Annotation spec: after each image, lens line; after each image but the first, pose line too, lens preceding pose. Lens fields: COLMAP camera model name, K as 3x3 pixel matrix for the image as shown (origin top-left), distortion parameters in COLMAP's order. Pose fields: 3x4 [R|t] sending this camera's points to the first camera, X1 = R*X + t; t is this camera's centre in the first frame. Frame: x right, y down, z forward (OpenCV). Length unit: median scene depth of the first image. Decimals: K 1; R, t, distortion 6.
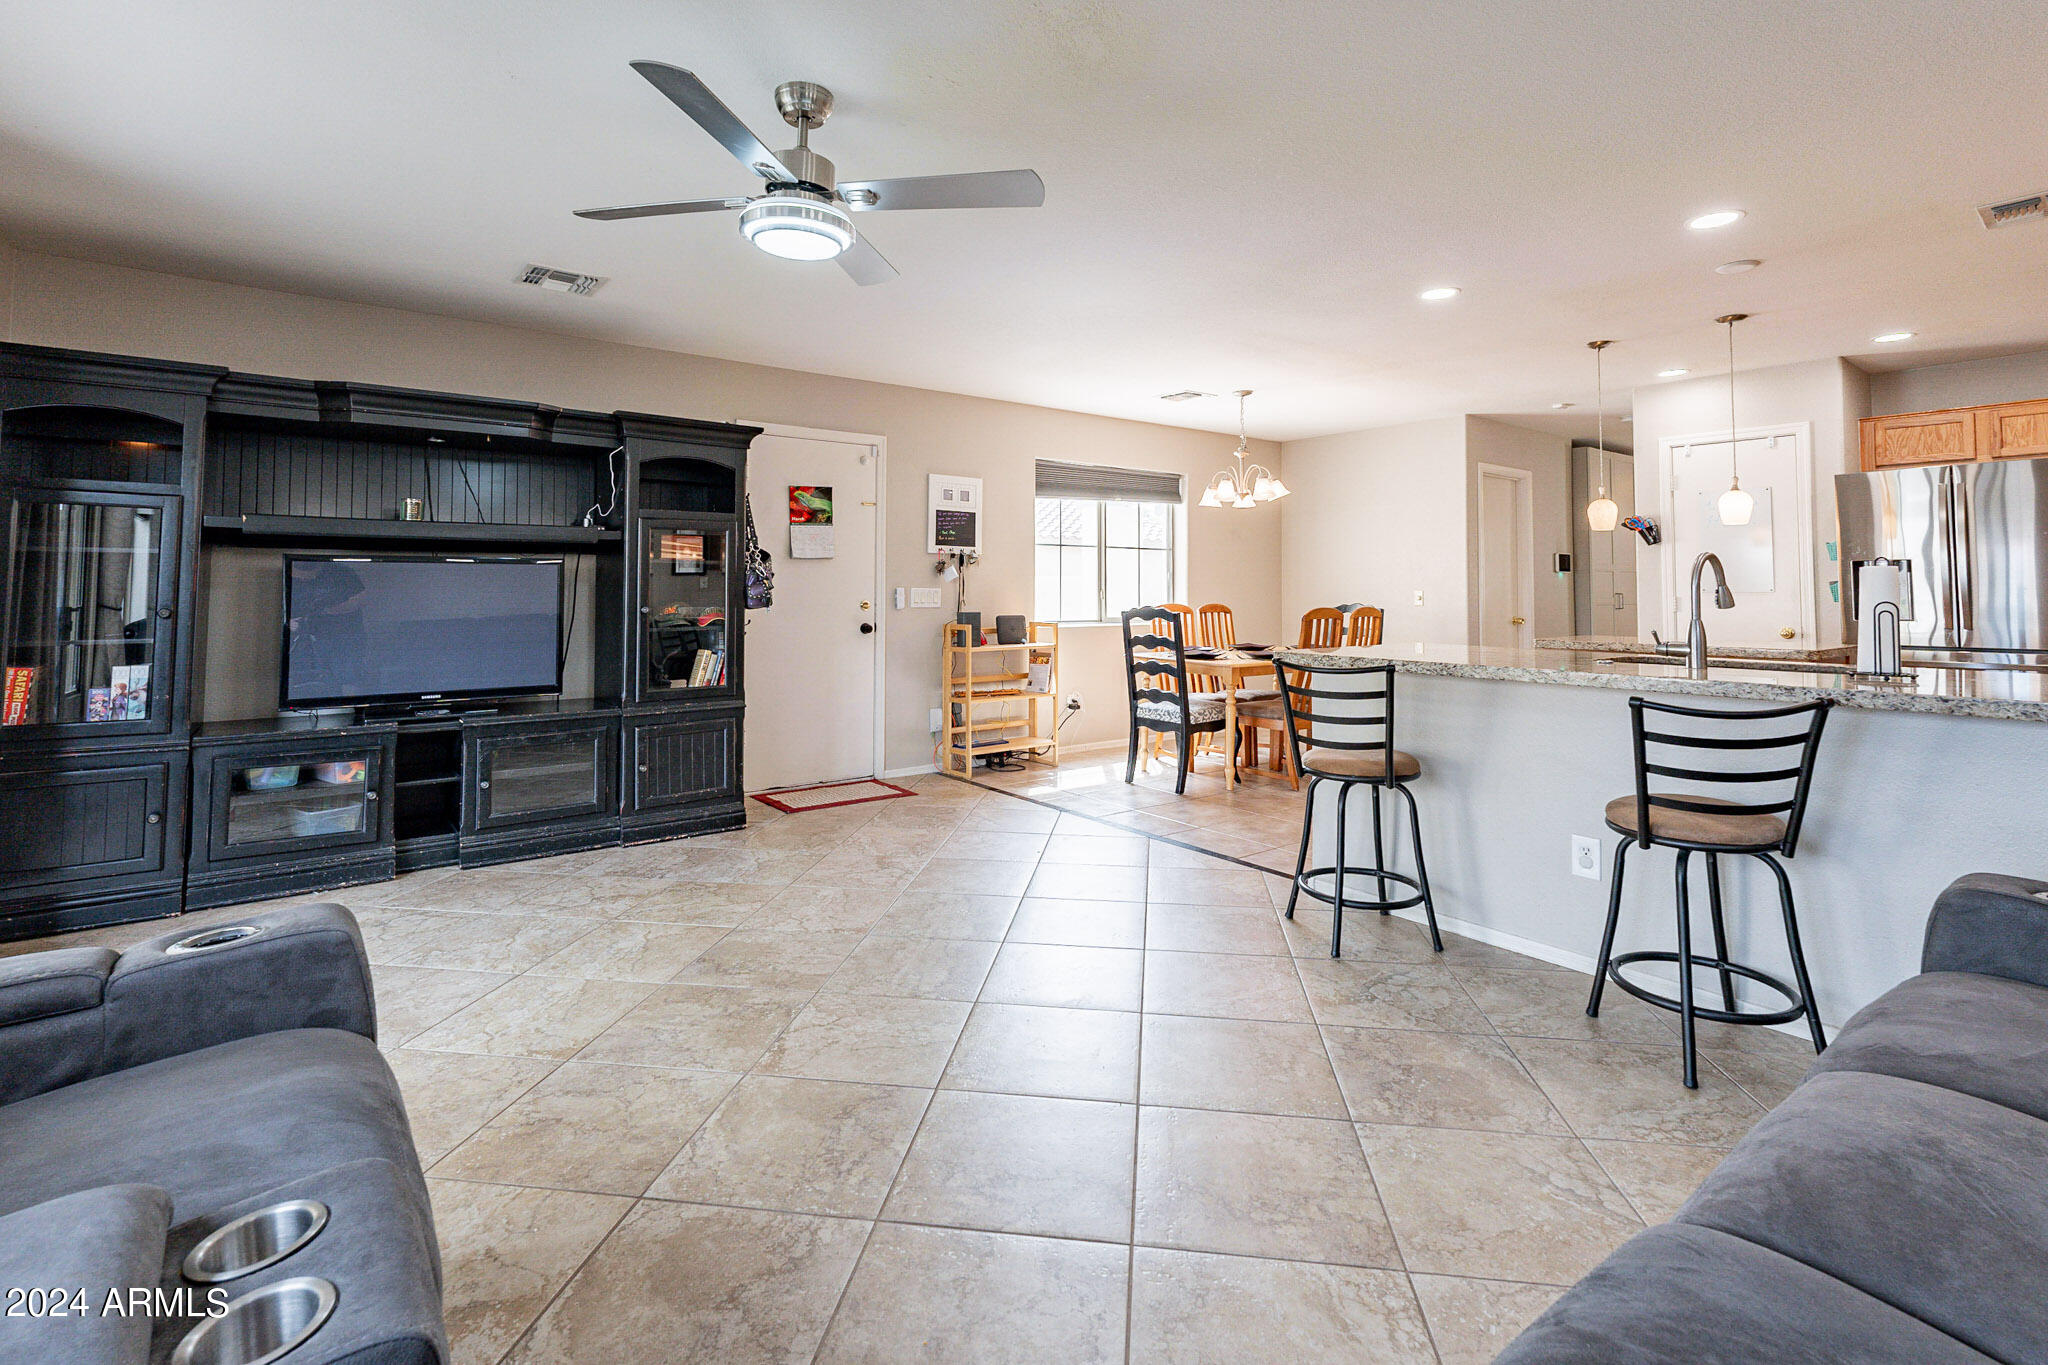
lens RADIAL K [[933.5, 0, 1020.4], [0, 933.5, 548.2], [0, 0, 1]] dist [0.000620, -0.000725]
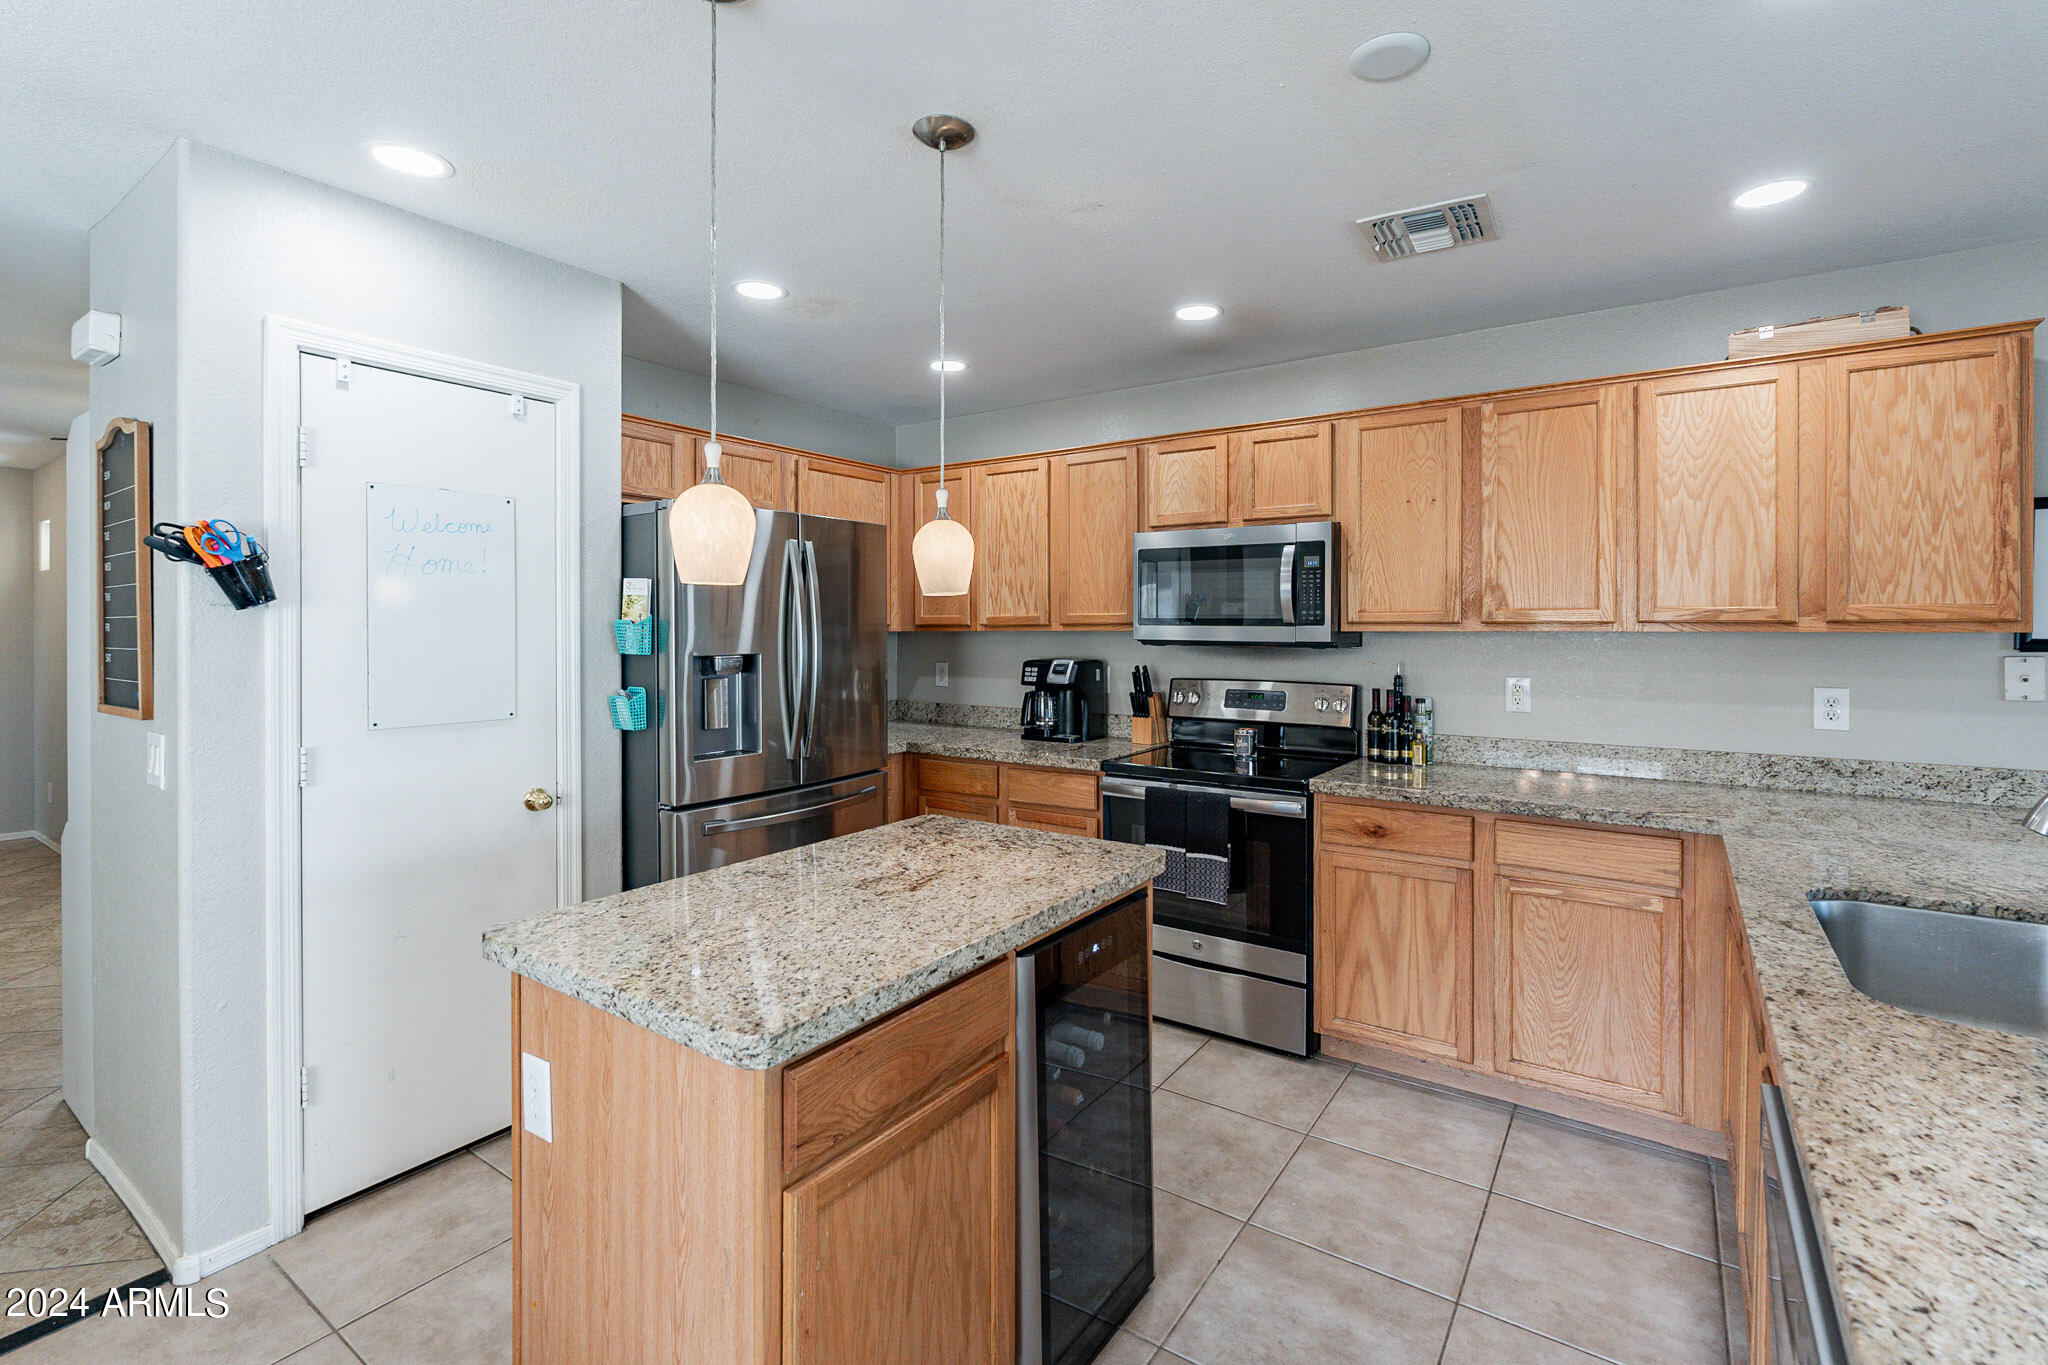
lens RADIAL K [[912.3, 0, 1021.2], [0, 912.3, 644.2], [0, 0, 1]] dist [-0.011177, -0.000290]
pose [[-0.317538, -0.020628, 0.948021, 0.312229], [-0.042938, 0.999051, 0.007357, -0.006163], [-0.947273, -0.038370, -0.318122, 1.017429]]
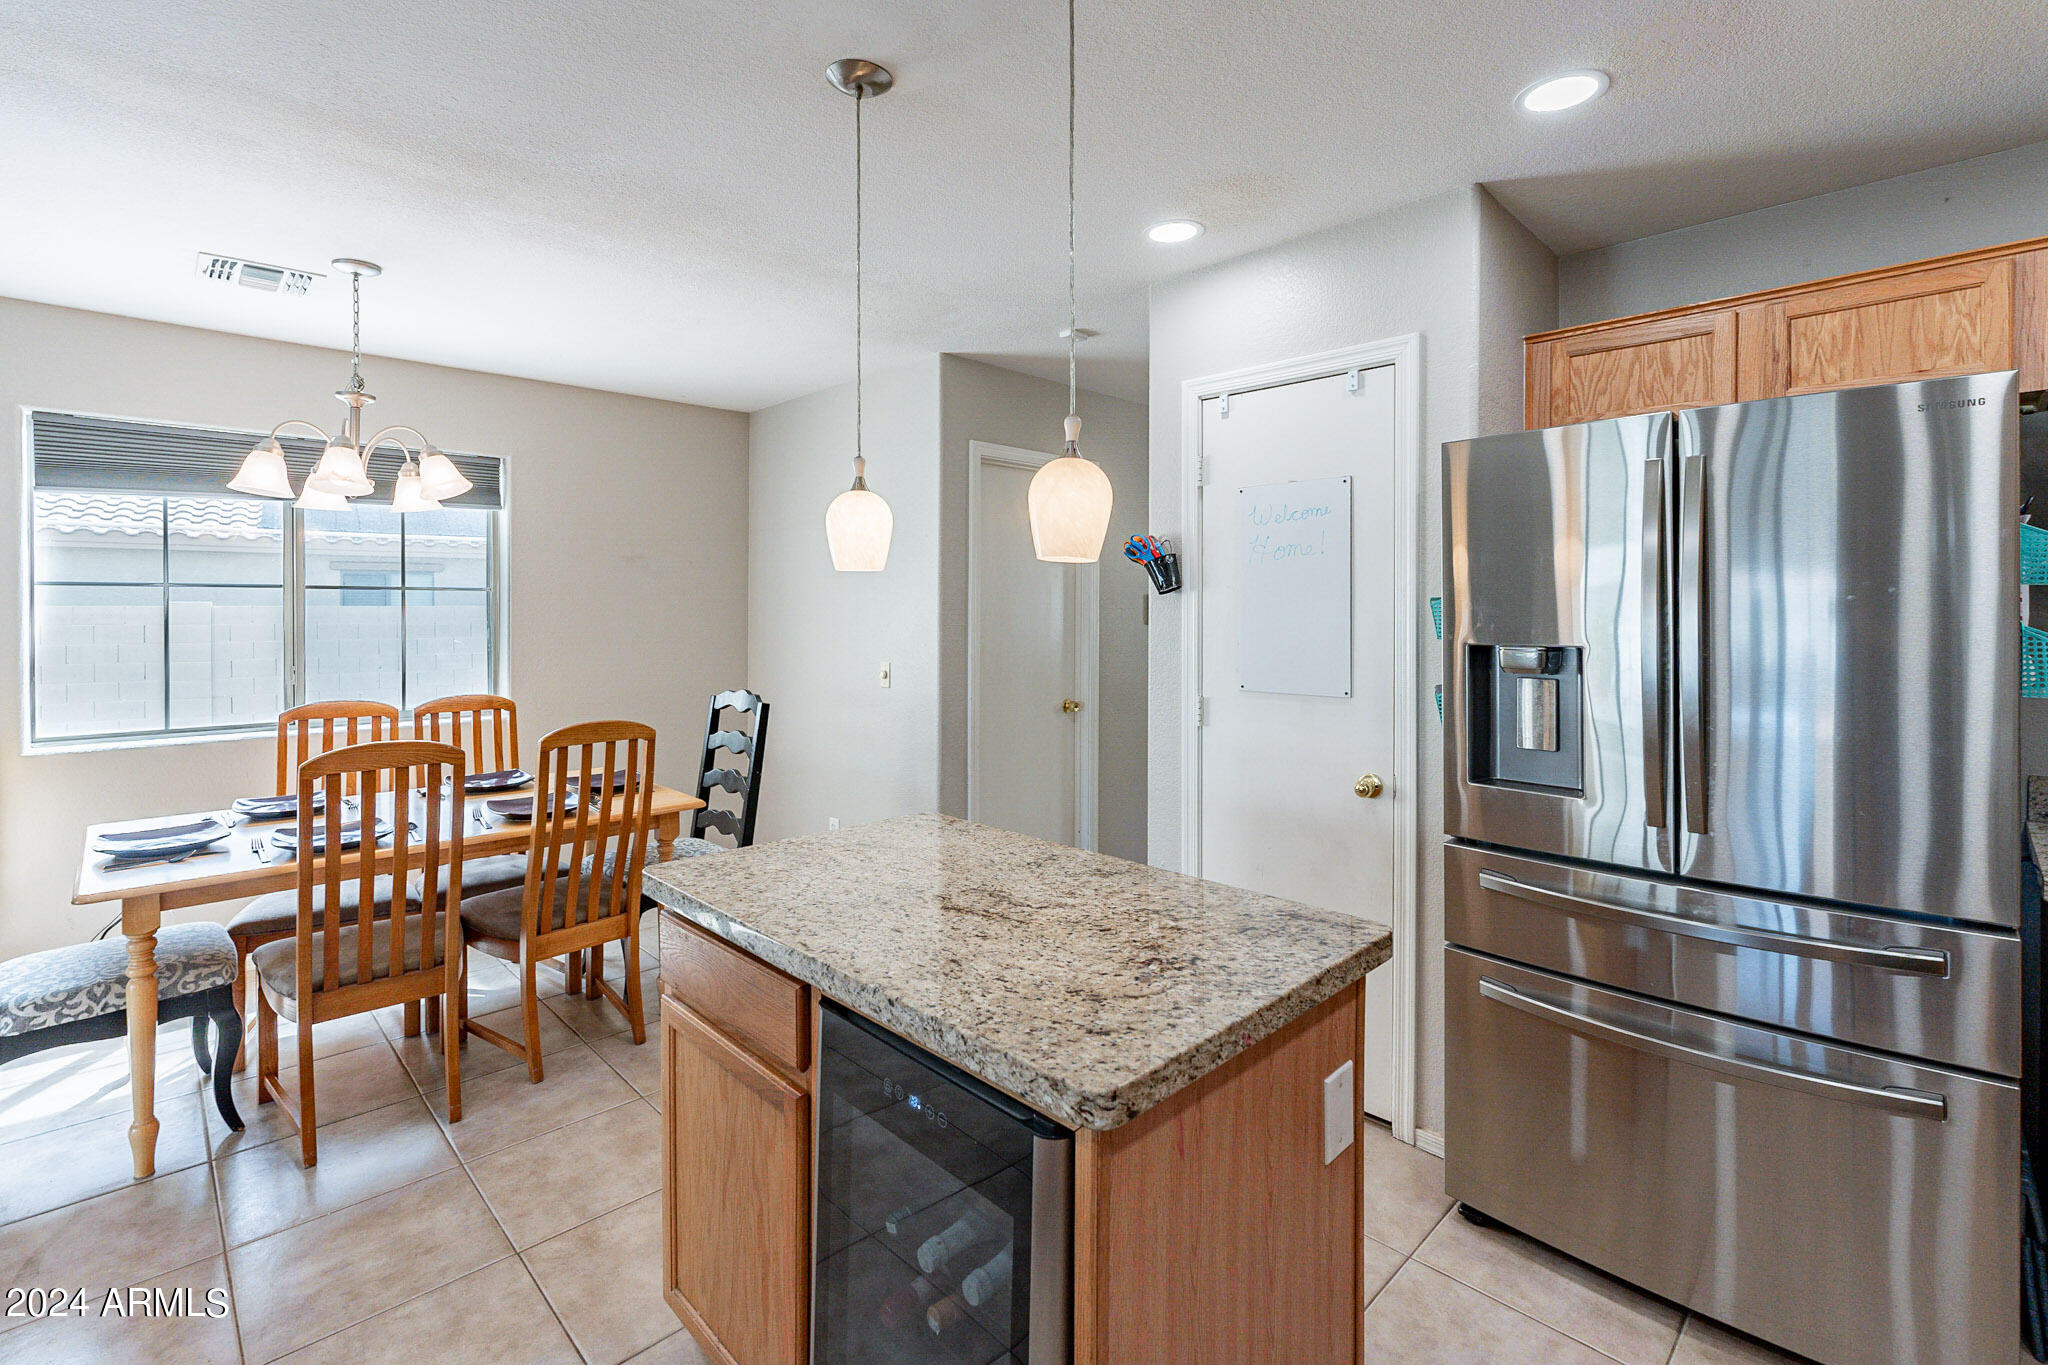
lens RADIAL K [[923.7, 0, 1025.7], [0, 923.7, 616.2], [0, 0, 1]] dist [-0.003017, -0.000036]
pose [[0.990713, -0.002532, 0.135948, 0.650661], [-0.004672, 0.998602, 0.052648, -0.021130], [-0.135891, -0.052794, 0.989316, 0.627351]]
